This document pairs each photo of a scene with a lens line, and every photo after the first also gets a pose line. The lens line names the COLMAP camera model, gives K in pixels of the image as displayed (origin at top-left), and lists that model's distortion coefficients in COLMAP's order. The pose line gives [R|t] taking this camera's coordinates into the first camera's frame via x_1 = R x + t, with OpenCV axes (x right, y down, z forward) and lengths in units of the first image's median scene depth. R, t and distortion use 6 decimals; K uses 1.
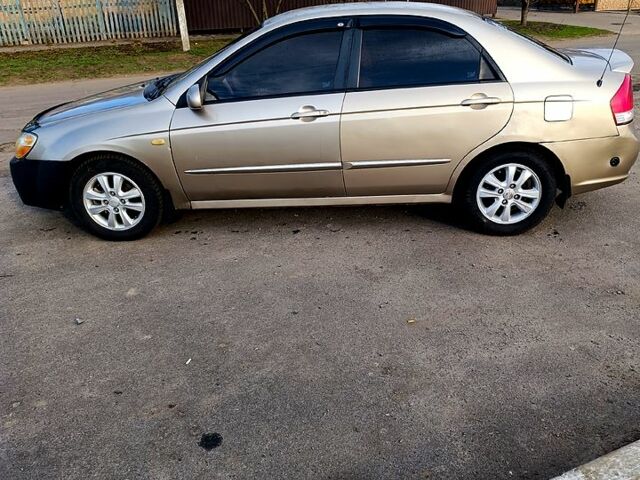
lens RADIAL K [[580.1, 0, 322.0], [0, 580.1, 238.8], [0, 0, 1]] dist [0.062453, -0.088255]
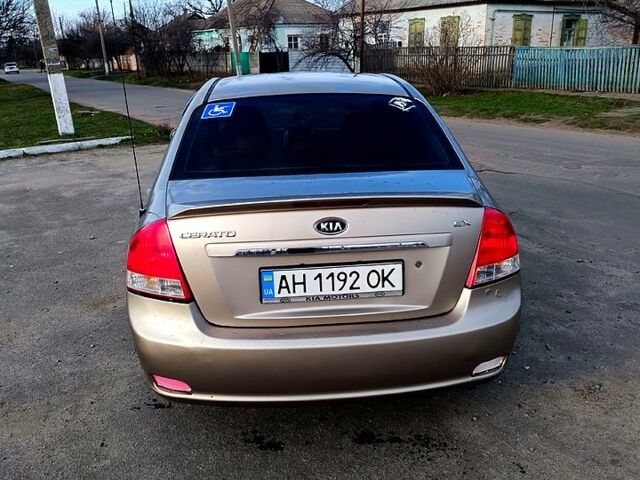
lens RADIAL K [[580.1, 0, 322.0], [0, 580.1, 238.8], [0, 0, 1]] dist [0.062453, -0.088255]
pose [[0.107430, 0.321109, -0.940929, 0.247333], [-0.377664, 0.888647, 0.260147, -0.107914], [0.919689, 0.327408, 0.216739, 0.234616]]
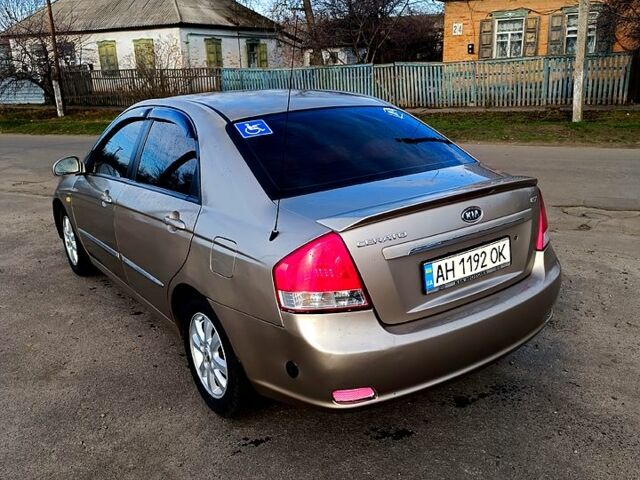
lens RADIAL K [[580.1, 0, 322.0], [0, 580.1, 238.8], [0, 0, 1]] dist [0.062453, -0.088255]
pose [[0.602331, 0.227938, -0.765011, 0.218200], [-0.295373, 0.953983, 0.051681, -0.069107], [0.741588, 0.194835, 0.641940, 0.143181]]
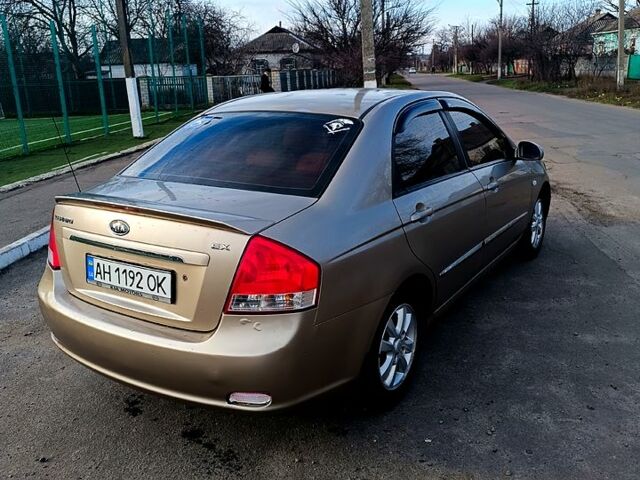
lens RADIAL K [[580.1, 0, 322.0], [0, 580.1, 238.8], [0, 0, 1]] dist [0.062453, -0.088255]
pose [[-0.510858, 0.277461, -0.813658, 0.220782], [-0.305162, 0.826313, 0.473373, -0.159537], [0.803679, 0.490124, -0.337459, 0.352830]]
